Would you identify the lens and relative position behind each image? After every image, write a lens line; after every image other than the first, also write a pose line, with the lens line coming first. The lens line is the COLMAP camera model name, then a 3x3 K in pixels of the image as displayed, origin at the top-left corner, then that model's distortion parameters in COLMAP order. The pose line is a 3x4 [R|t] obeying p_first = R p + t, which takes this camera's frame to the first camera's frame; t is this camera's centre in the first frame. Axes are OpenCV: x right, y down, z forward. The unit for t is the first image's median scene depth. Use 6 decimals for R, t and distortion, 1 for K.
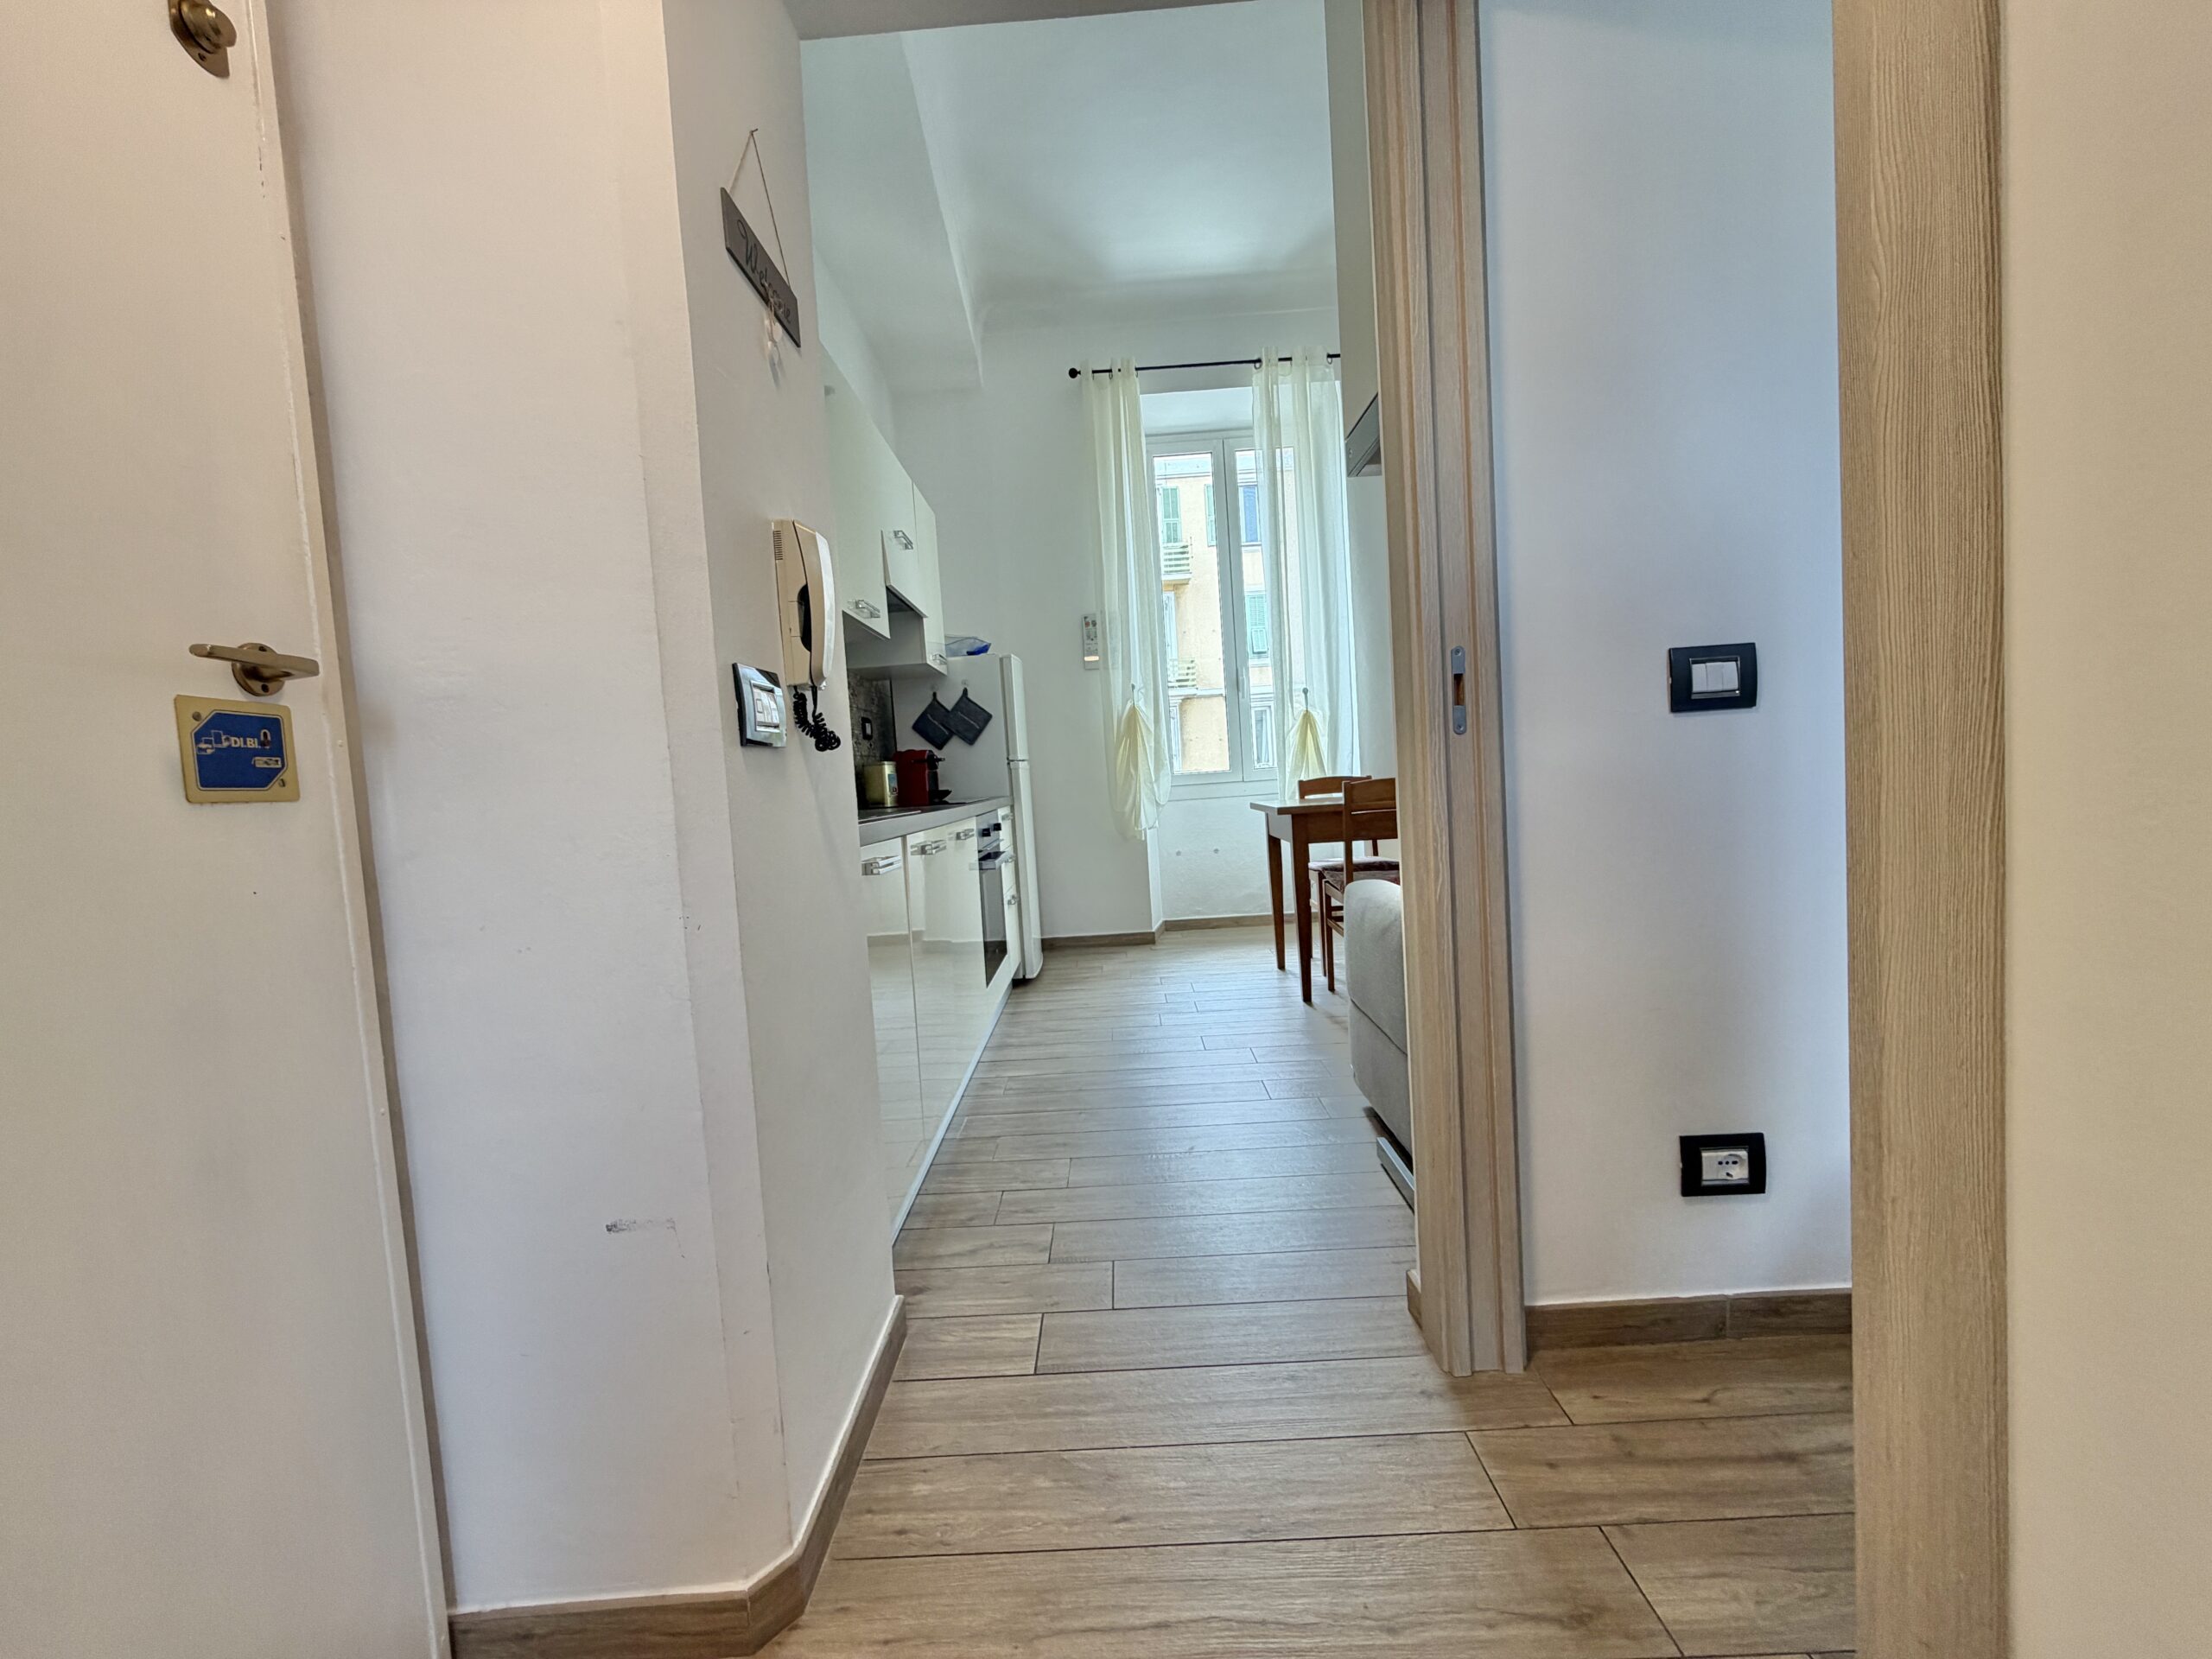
lens RADIAL K [[883.5, 0, 1093.7], [0, 883.5, 828.1], [0, 0, 1]] dist [0.000166, -0.000171]
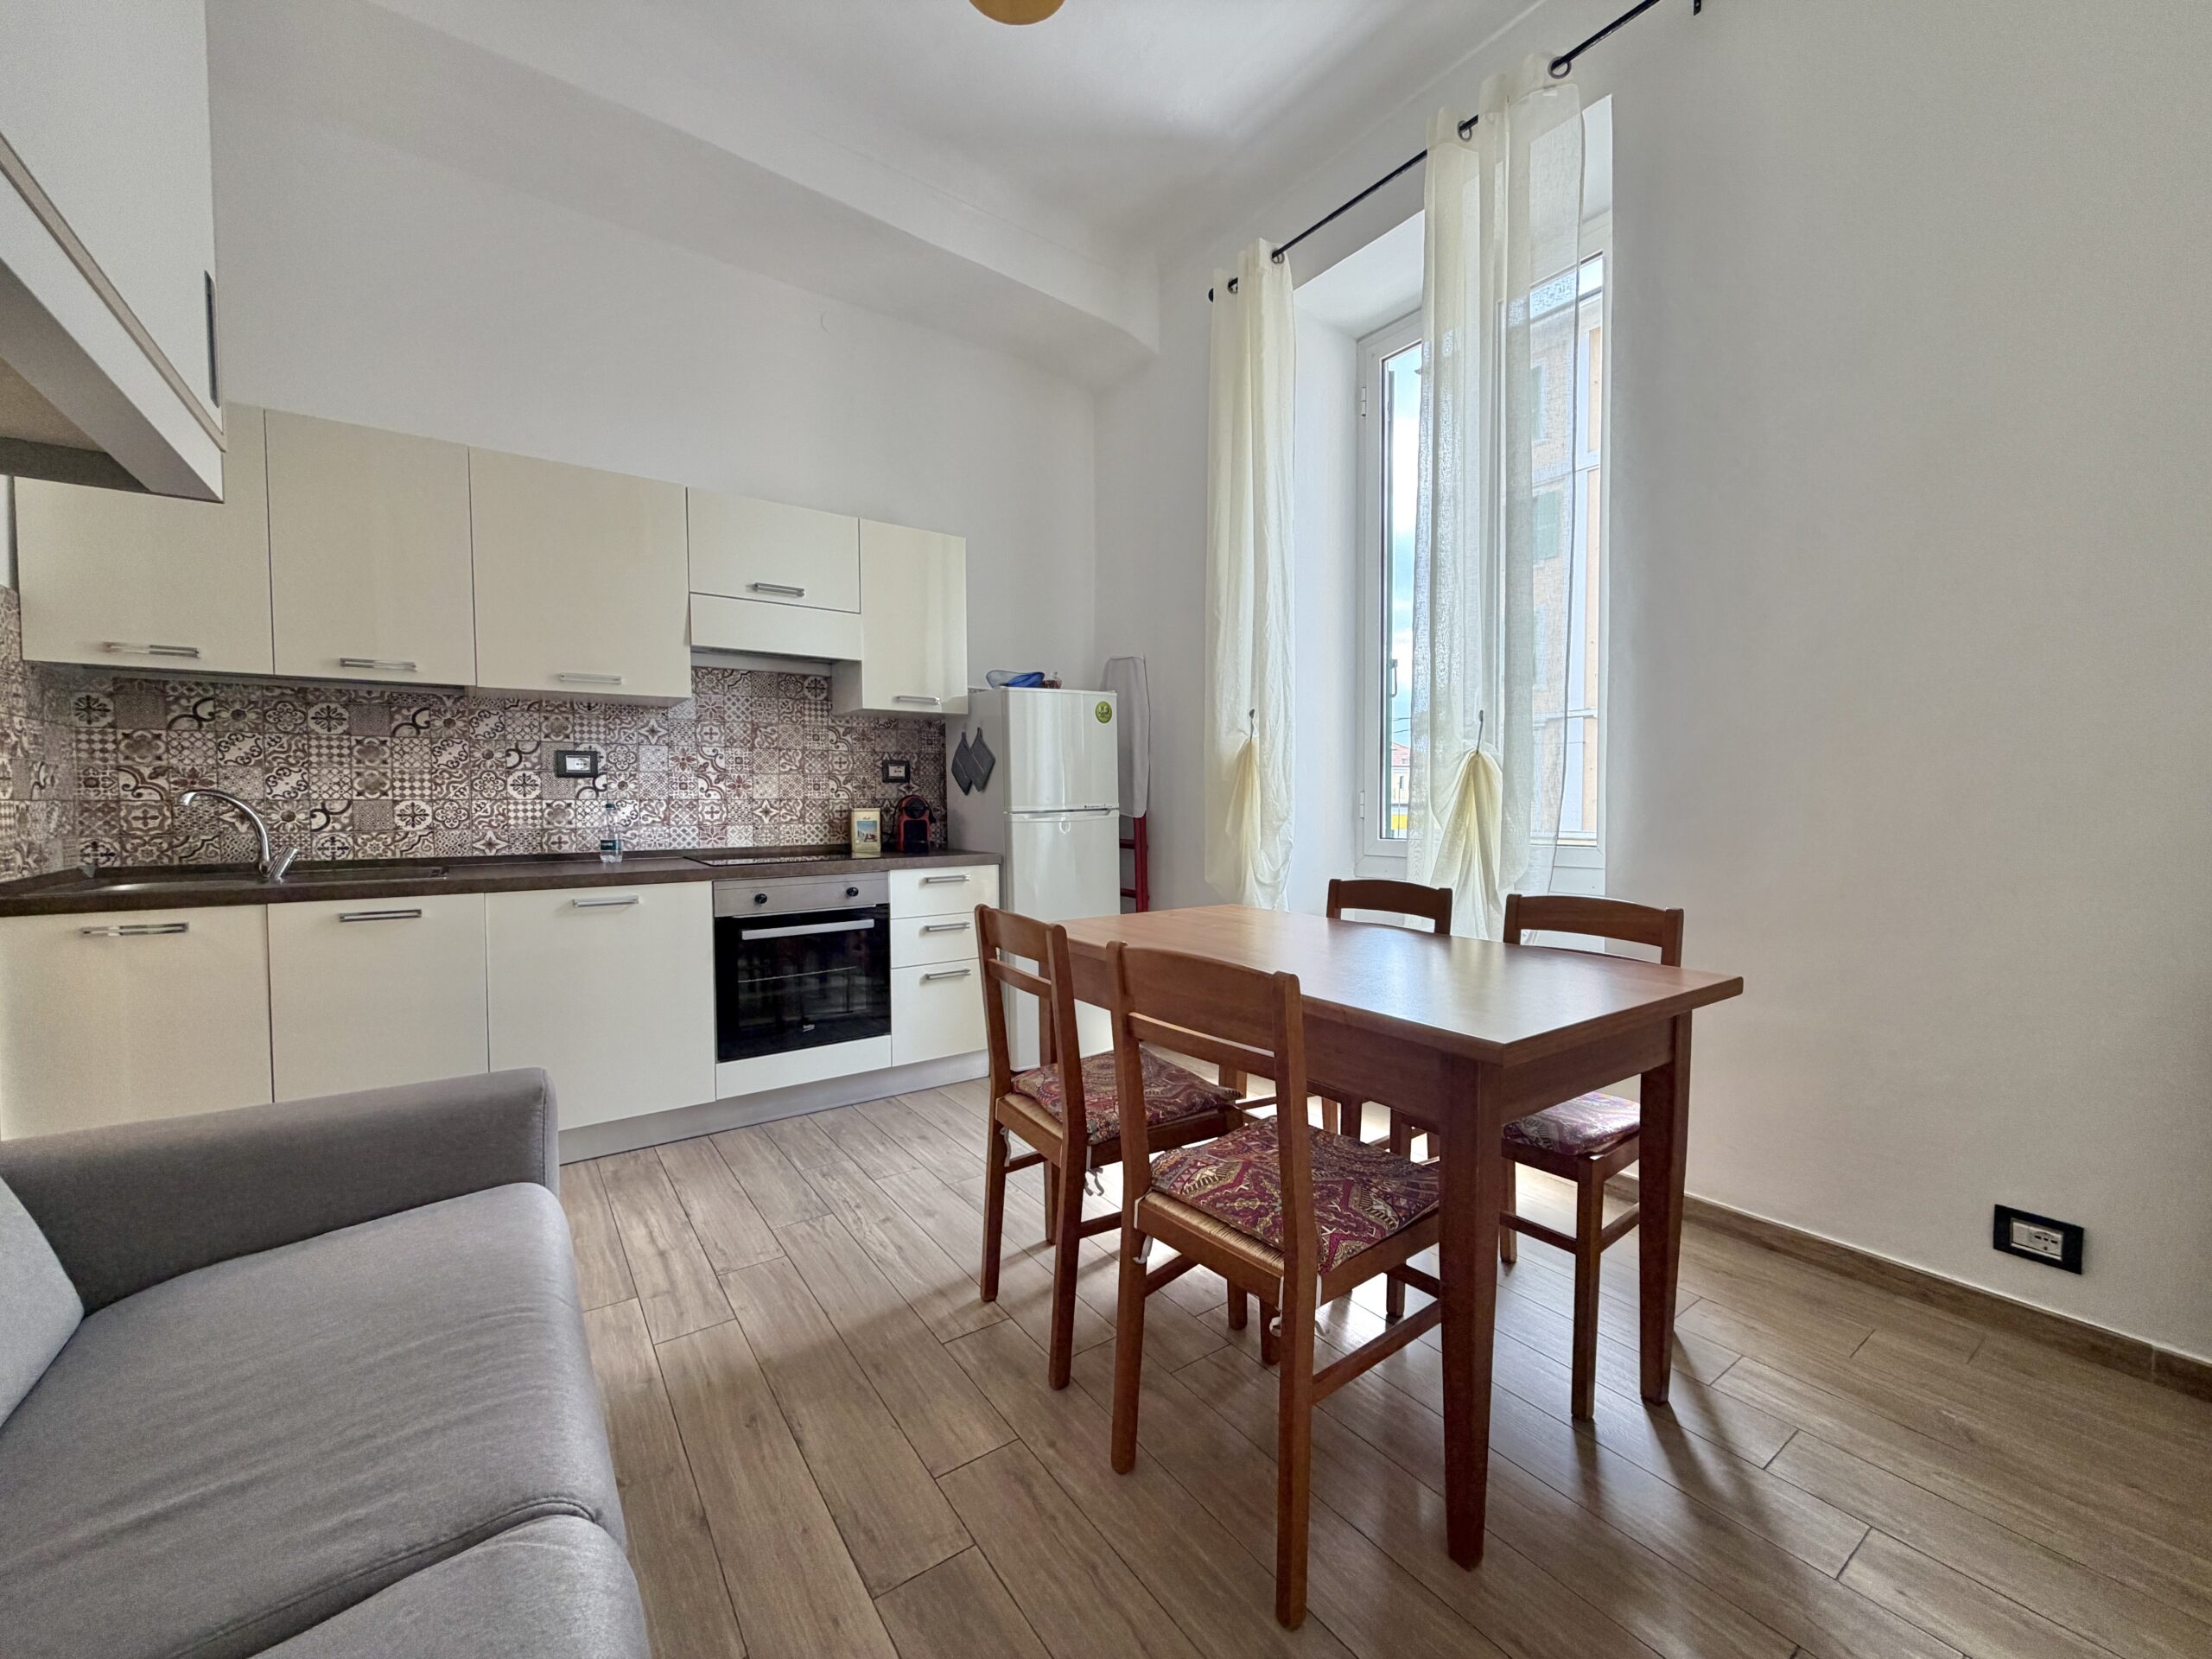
lens RADIAL K [[883.5, 0, 1098.1], [0, 883.5, 828.1], [0, 0, 1]] dist [0.000166, -0.000171]
pose [[0.590441, 0.089514, -0.802101, 1.037920], [-0.078707, 0.995480, 0.053157, -0.183547], [0.803234, 0.031745, 0.594818, 0.911475]]
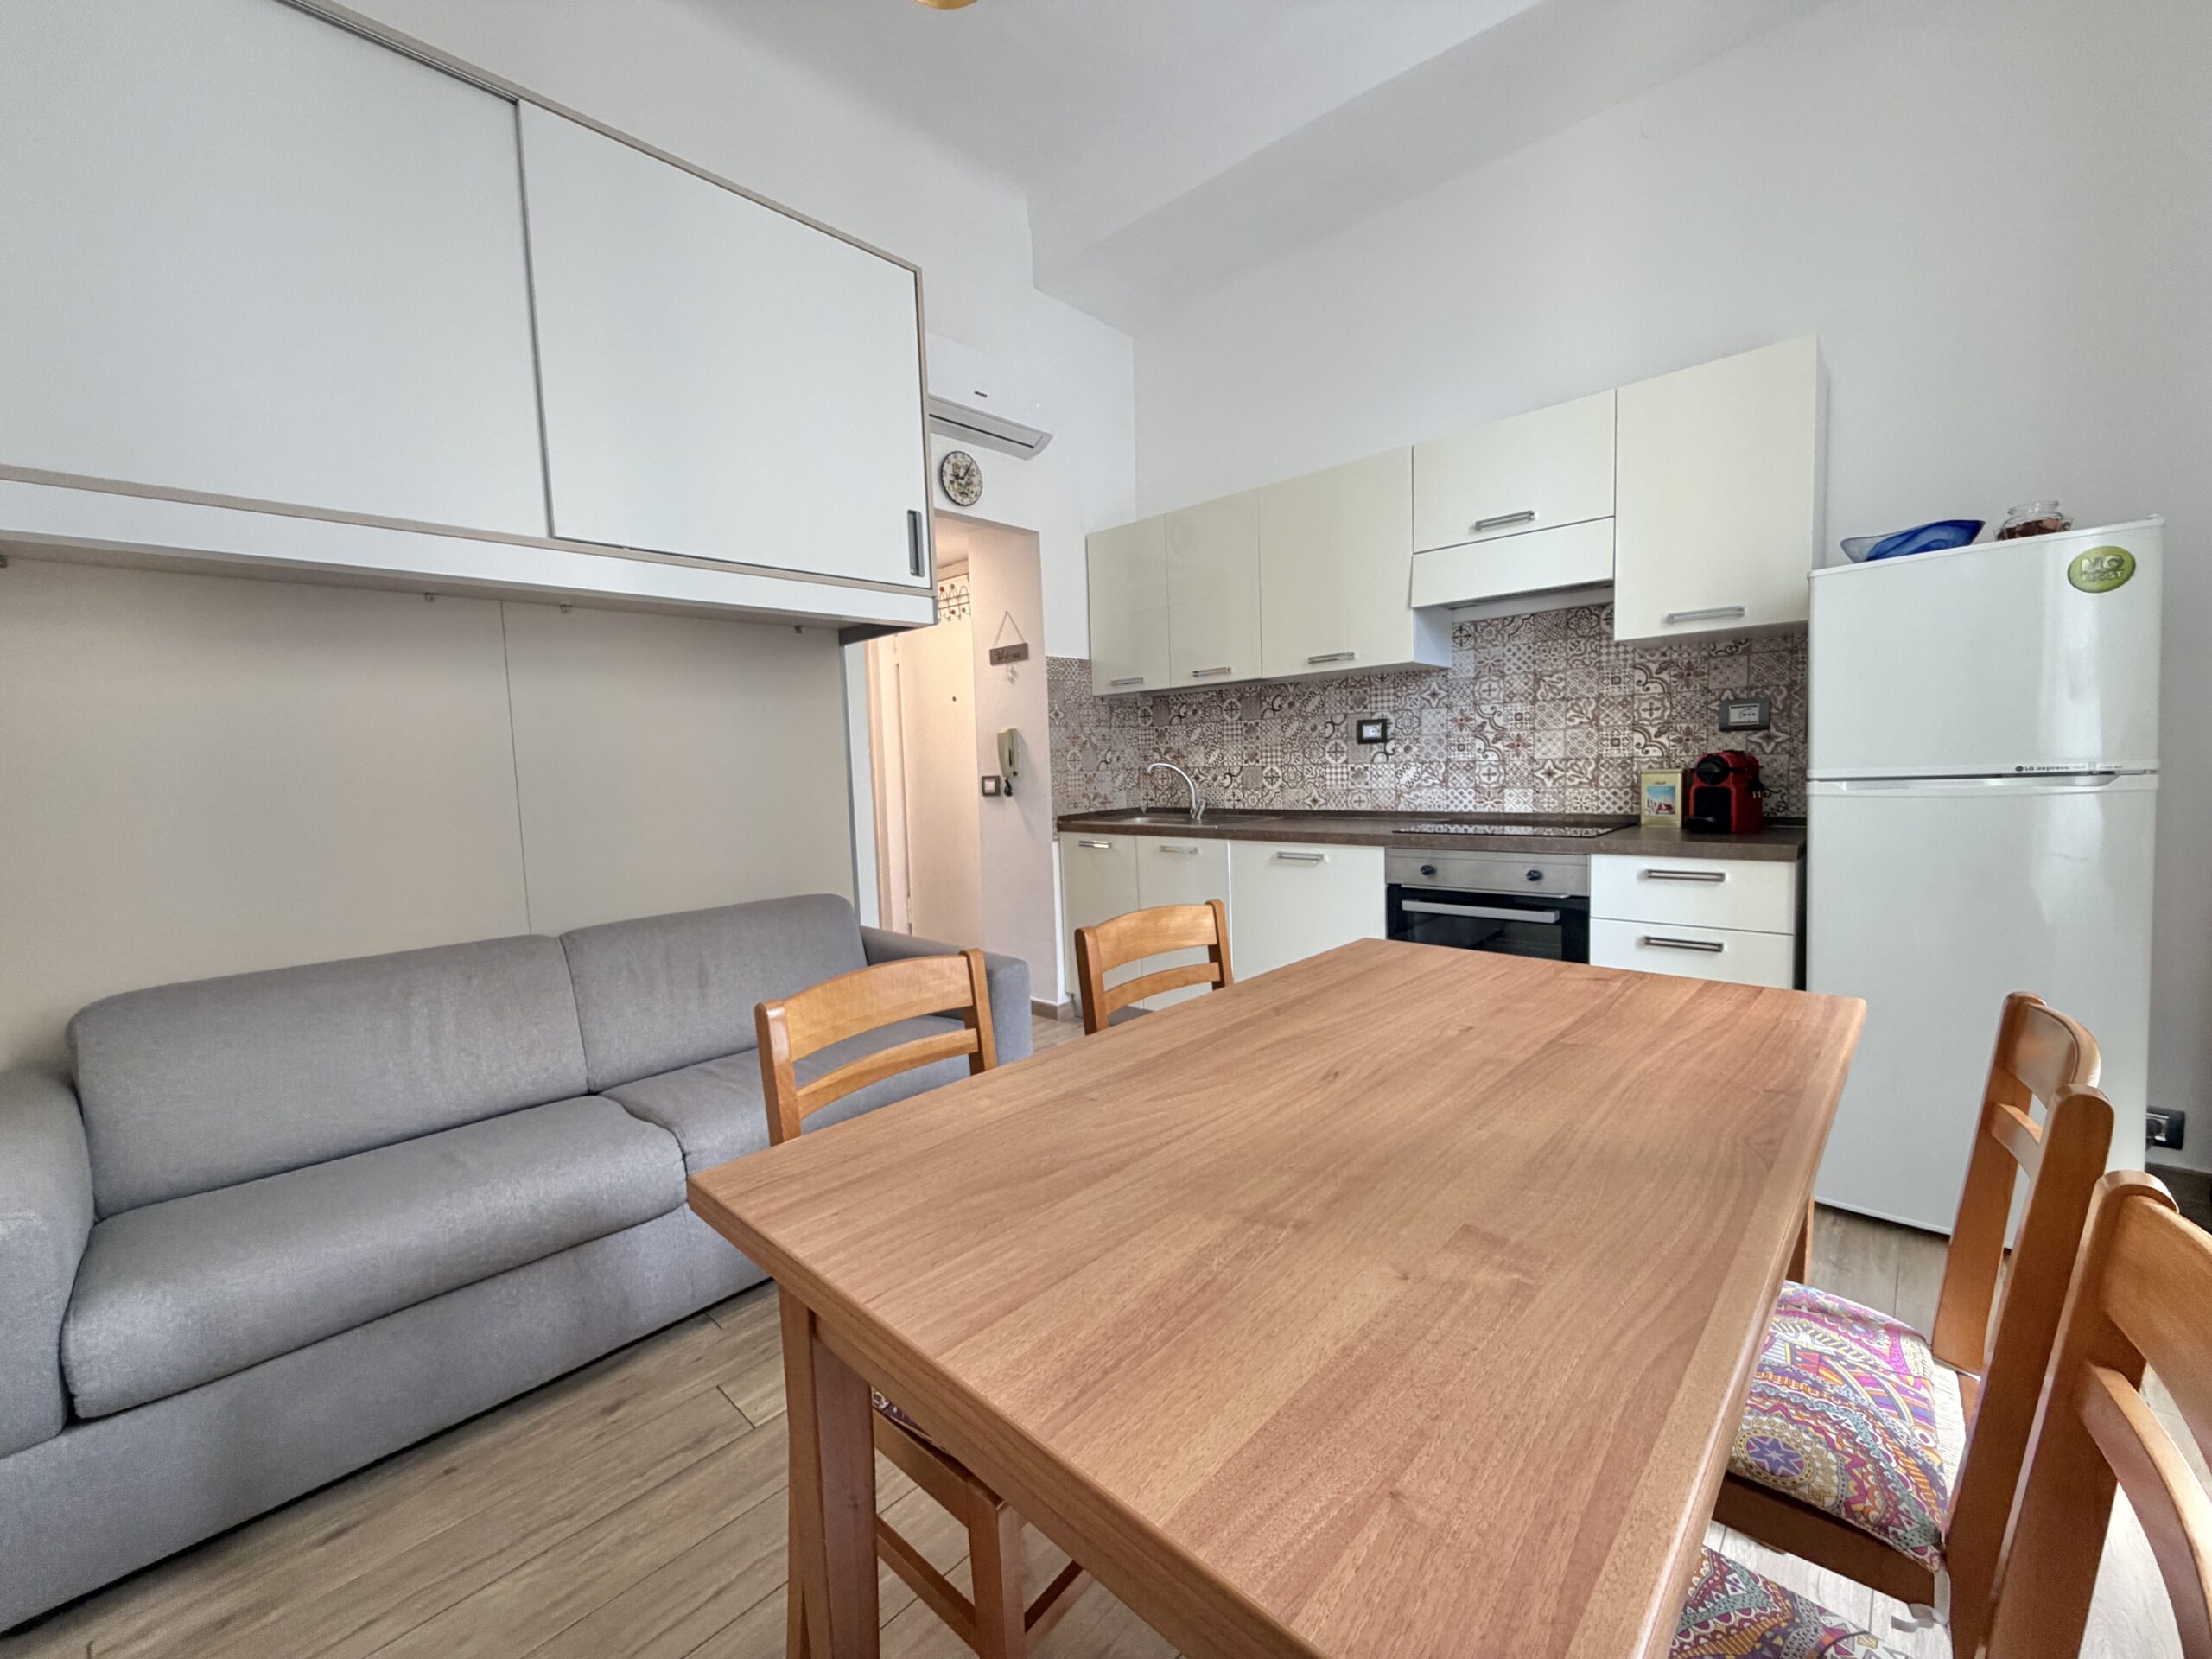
lens RADIAL K [[883.5, 0, 1091.8], [0, 883.5, 829.4], [0, 0, 1]] dist [0.000166, -0.000171]
pose [[-0.671739, 0.144947, -0.726468, 0.924330], [0.038386, 0.986164, 0.161268, -0.238220], [0.739792, 0.080444, -0.668009, 1.673272]]
